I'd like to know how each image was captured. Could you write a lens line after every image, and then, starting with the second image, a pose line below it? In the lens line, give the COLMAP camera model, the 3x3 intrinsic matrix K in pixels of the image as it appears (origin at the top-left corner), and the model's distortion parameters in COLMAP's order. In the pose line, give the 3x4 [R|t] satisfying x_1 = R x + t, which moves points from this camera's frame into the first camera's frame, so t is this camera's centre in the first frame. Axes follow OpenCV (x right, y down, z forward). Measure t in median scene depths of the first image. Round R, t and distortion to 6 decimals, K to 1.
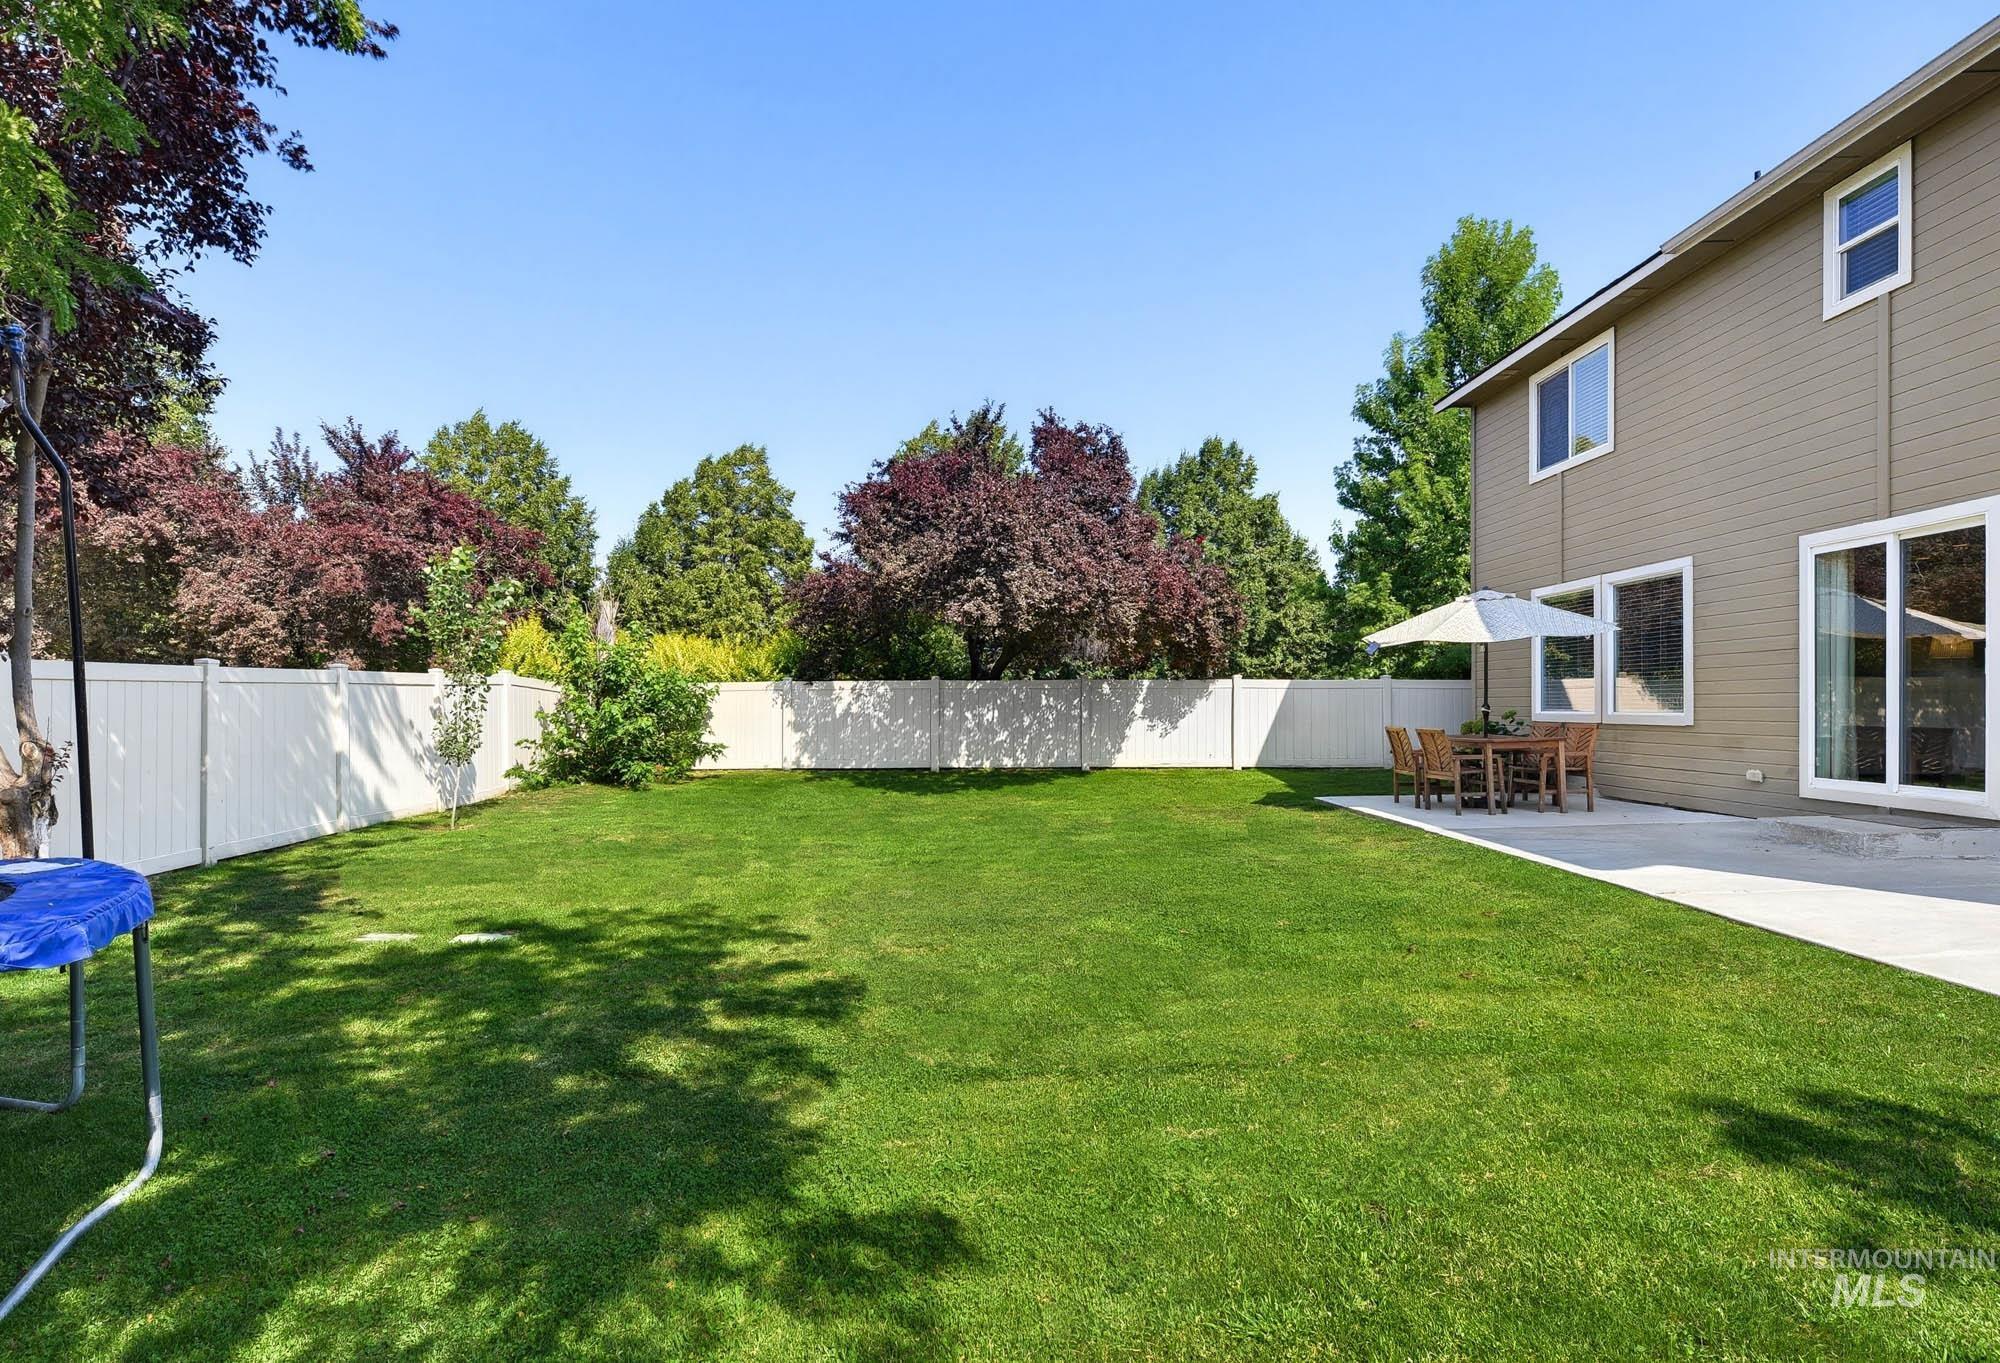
lens RADIAL K [[981.1, 0, 1000.0], [0, 981.1, 681.5], [0, 0, 1]] dist [0.023917, -0.000072]
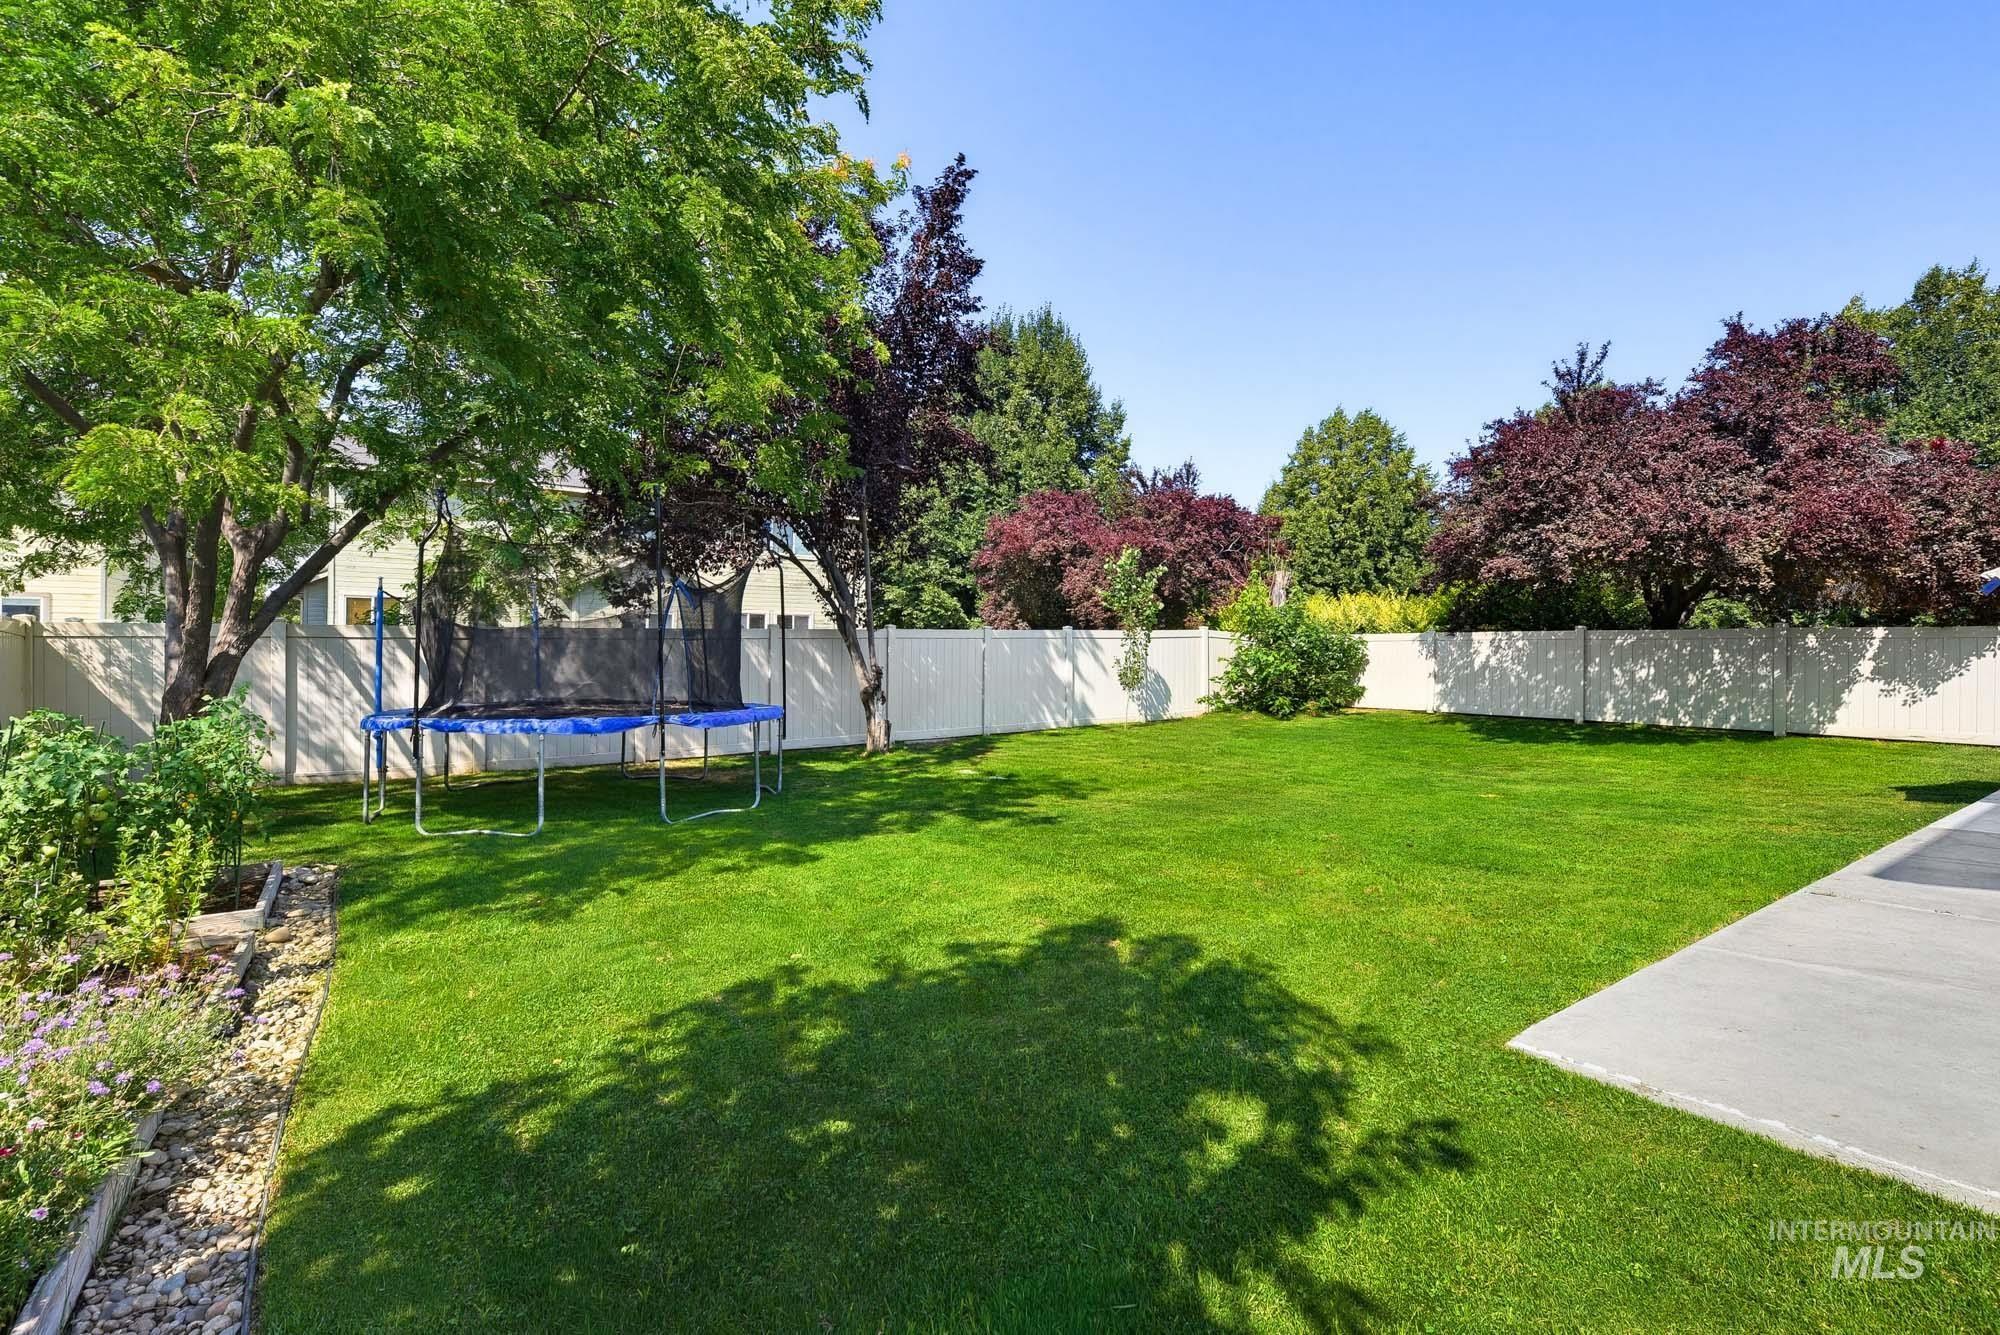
lens RADIAL K [[914.4, 0, 994.0], [0, 914.4, 638.3], [0, 0, 1]] dist [0.000223, 0.000017]
pose [[0.590177, 0.002124, -0.807271, 0.351316], [0.006535, 0.999951, 0.007408, -0.006350], [0.807247, -0.009648, 0.590134, -0.003558]]
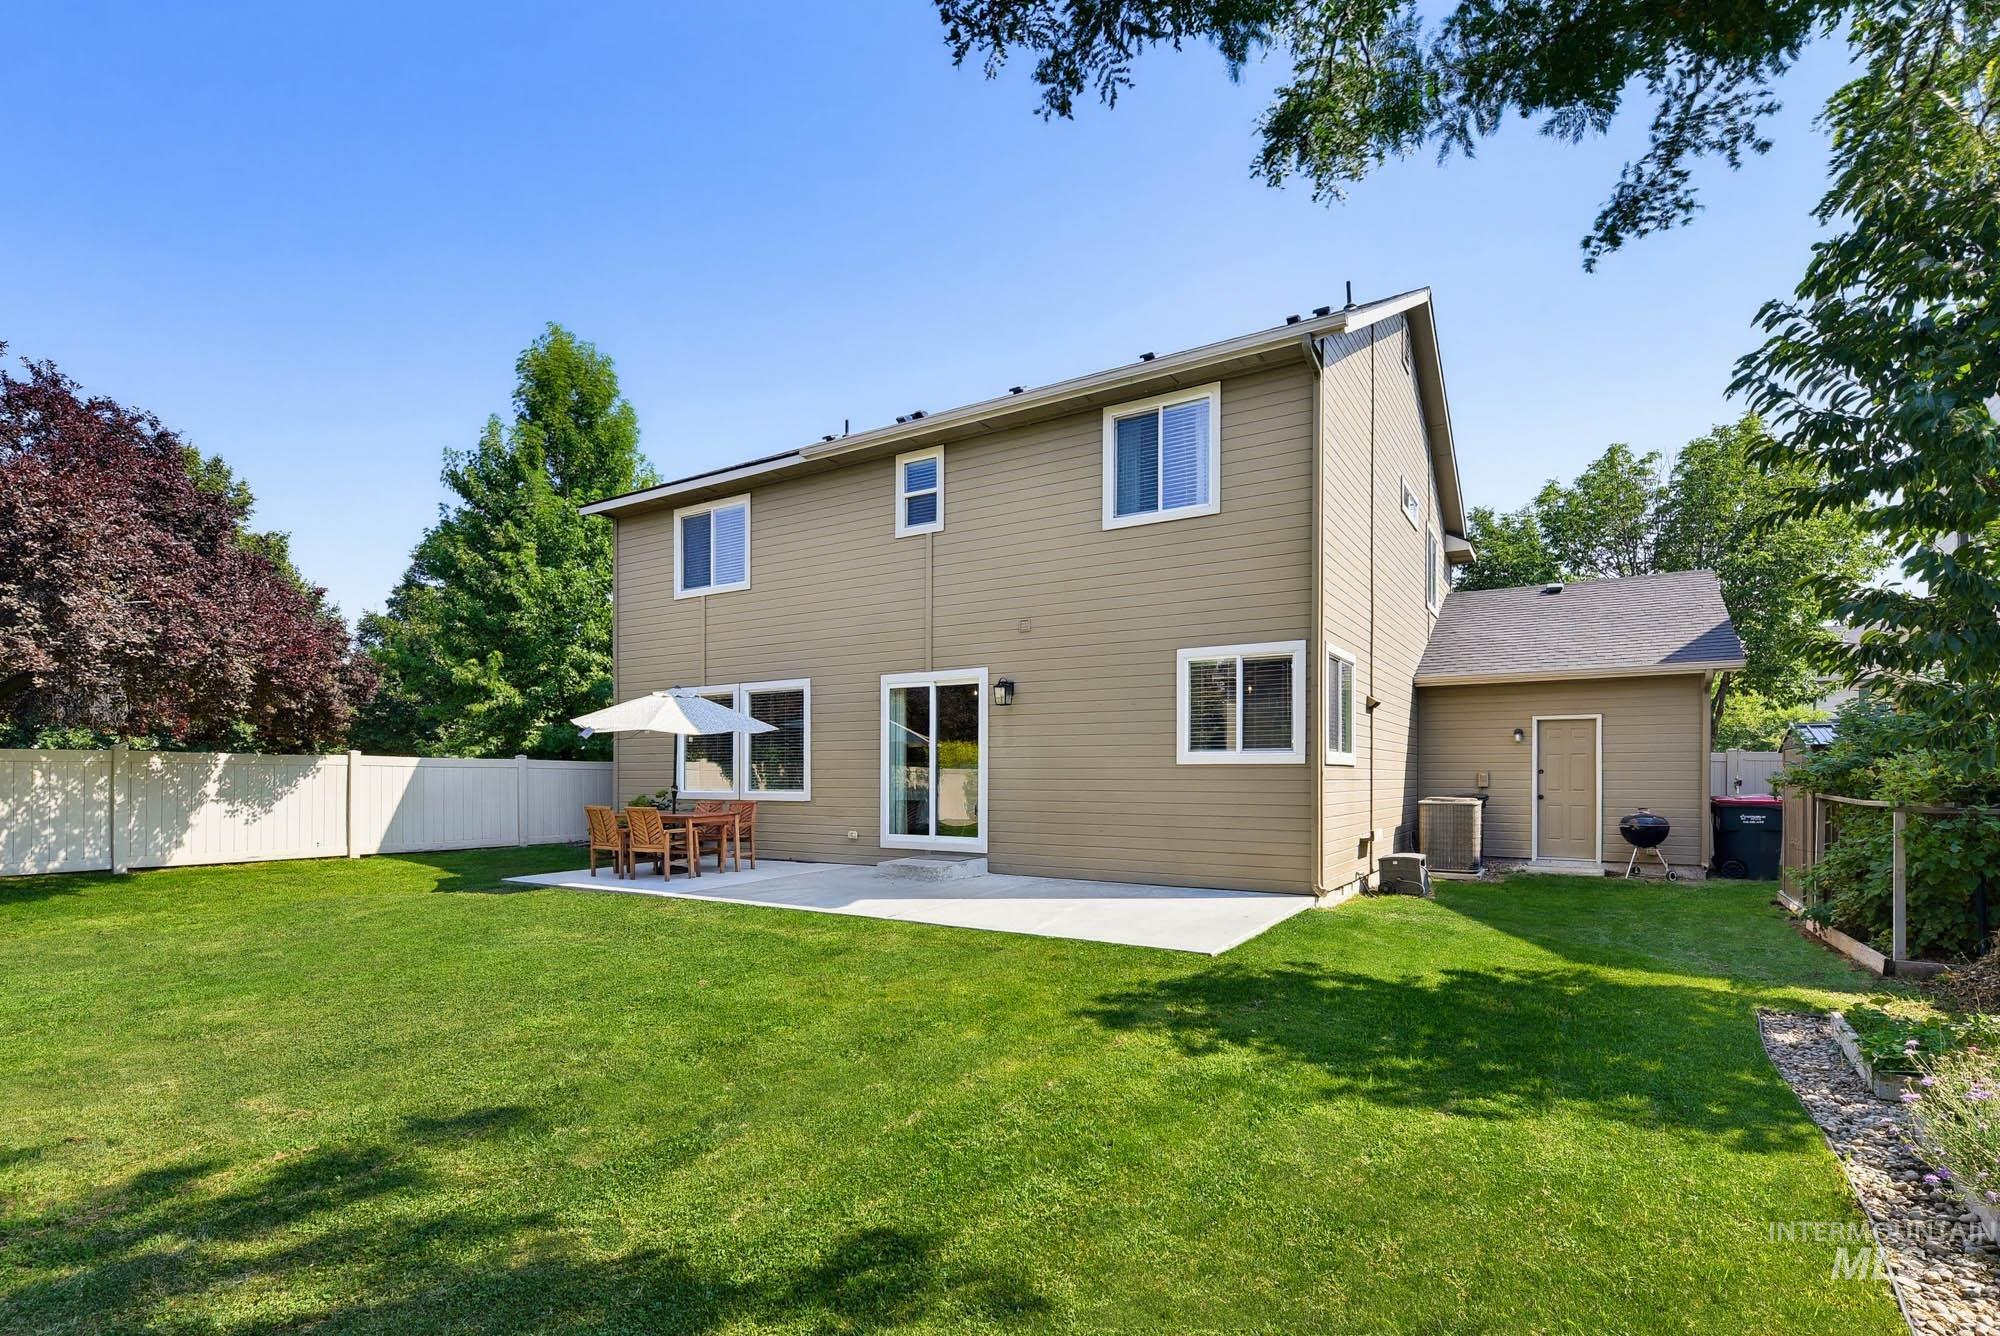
lens RADIAL K [[862.3, 0, 1108.6], [0, 862.3, 770.9], [0, 0, 1]] dist [0.001282, 0.000200]
pose [[0.491531, 0.016039, 0.870712, -0.117995], [-0.025174, 0.999674, -0.004204, -0.002533], [-0.870496, -0.019853, 0.491775, 0.035514]]
